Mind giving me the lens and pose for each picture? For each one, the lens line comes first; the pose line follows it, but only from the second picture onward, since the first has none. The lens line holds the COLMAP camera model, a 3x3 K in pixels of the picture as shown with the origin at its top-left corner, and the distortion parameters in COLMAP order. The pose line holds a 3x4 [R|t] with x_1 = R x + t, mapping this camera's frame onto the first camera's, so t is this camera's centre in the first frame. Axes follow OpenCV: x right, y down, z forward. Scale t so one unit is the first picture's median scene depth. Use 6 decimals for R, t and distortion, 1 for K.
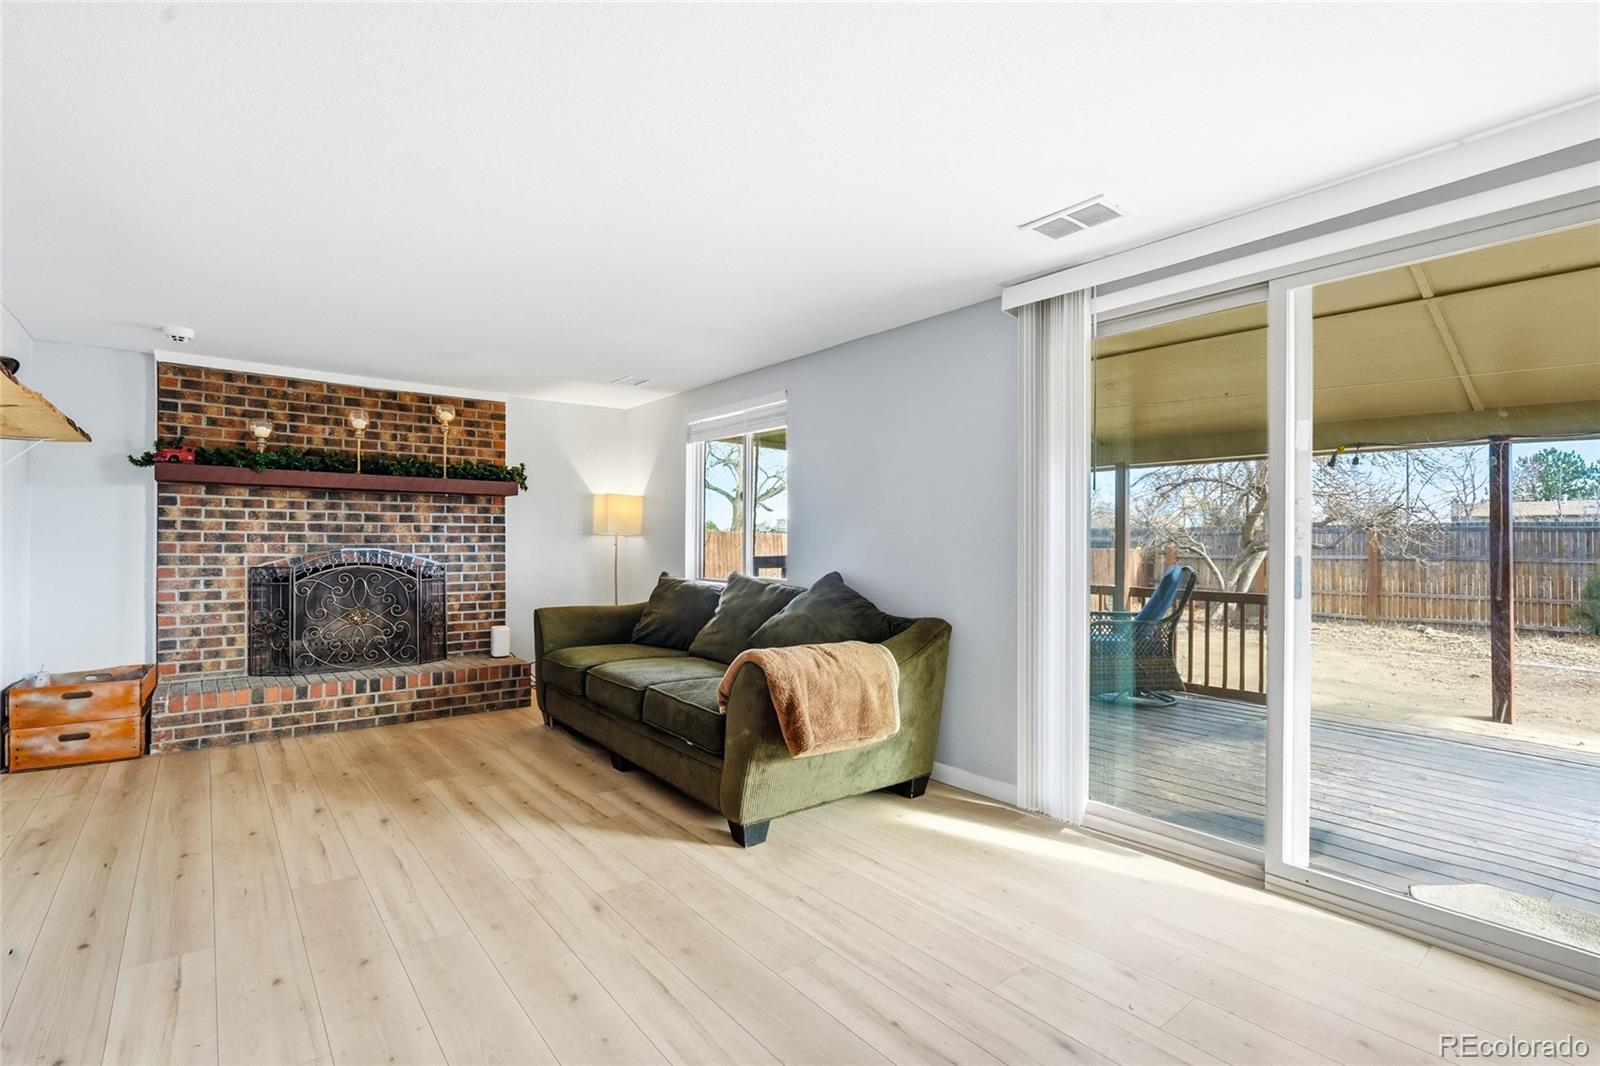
lens RADIAL K [[727.6, 0, 795.6], [0, 727.6, 539.3], [0, 0, 1]] dist [0.001176, 0.000566]
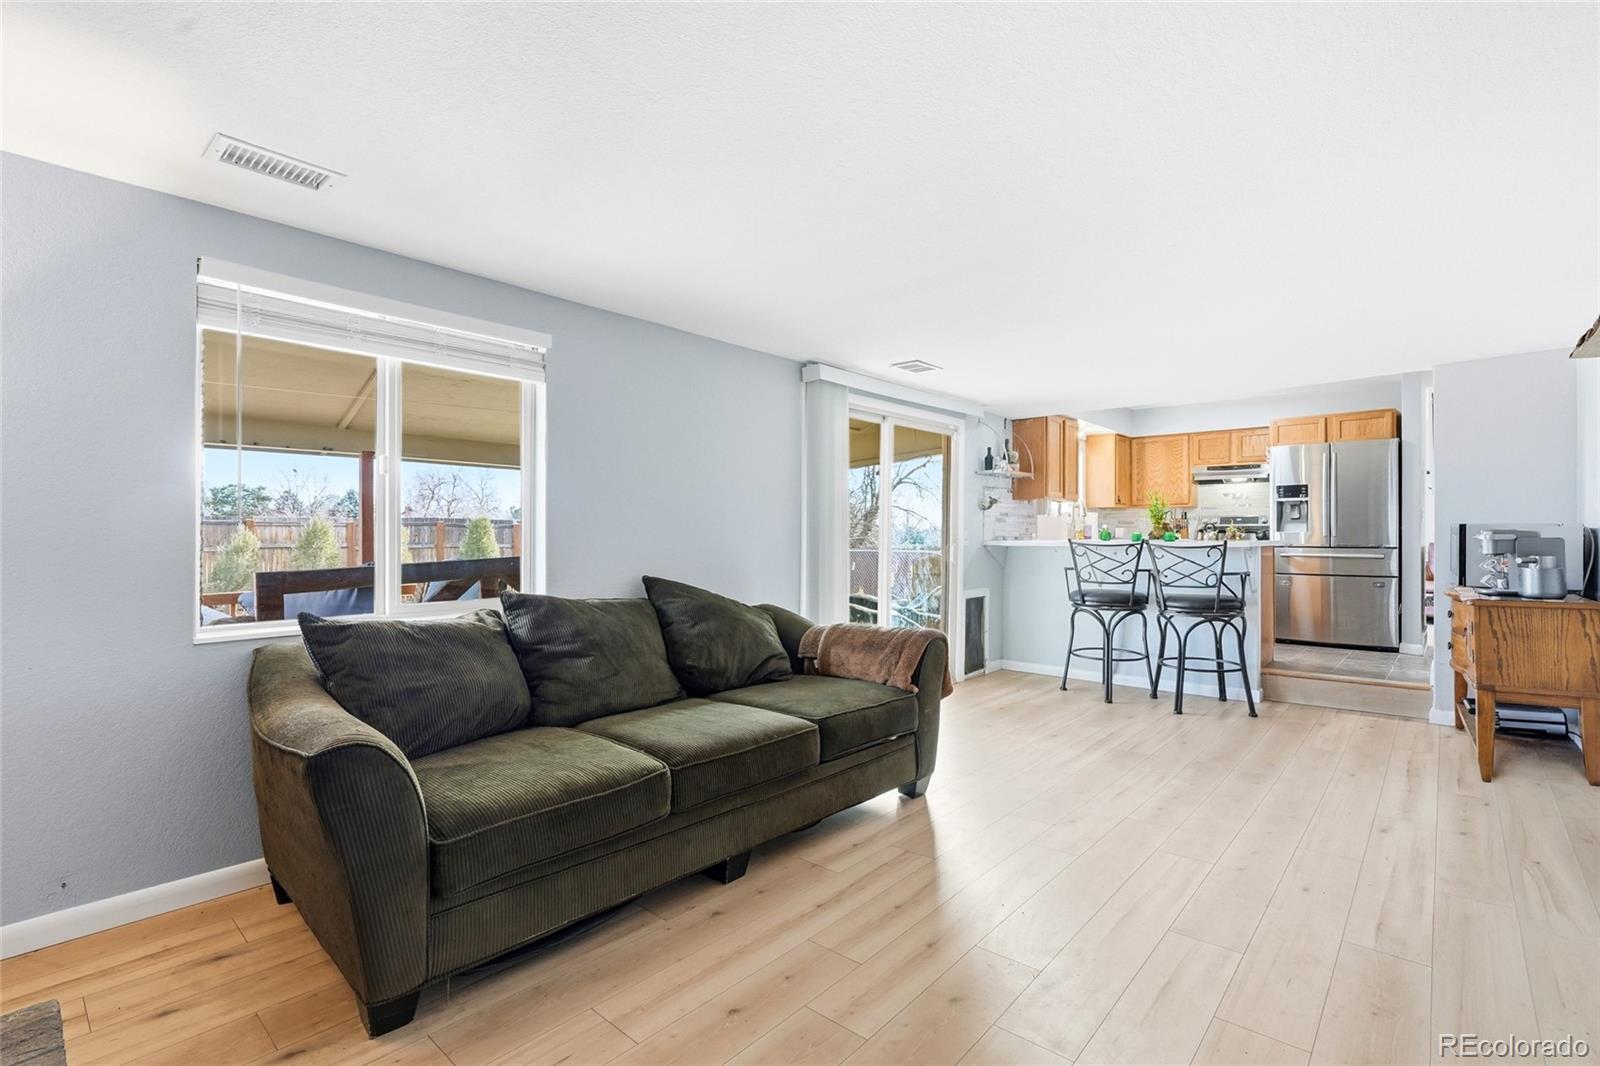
lens RADIAL K [[727.6, 0, 795.5], [0, 727.6, 534.2], [0, 0, 1]] dist [0.001176, 0.000566]
pose [[-0.158842, 0.000239, 0.987304, -1.043664], [-0.006833, 0.999976, -0.001341, -0.005350], [-0.987280, -0.006959, -0.158836, 1.191714]]
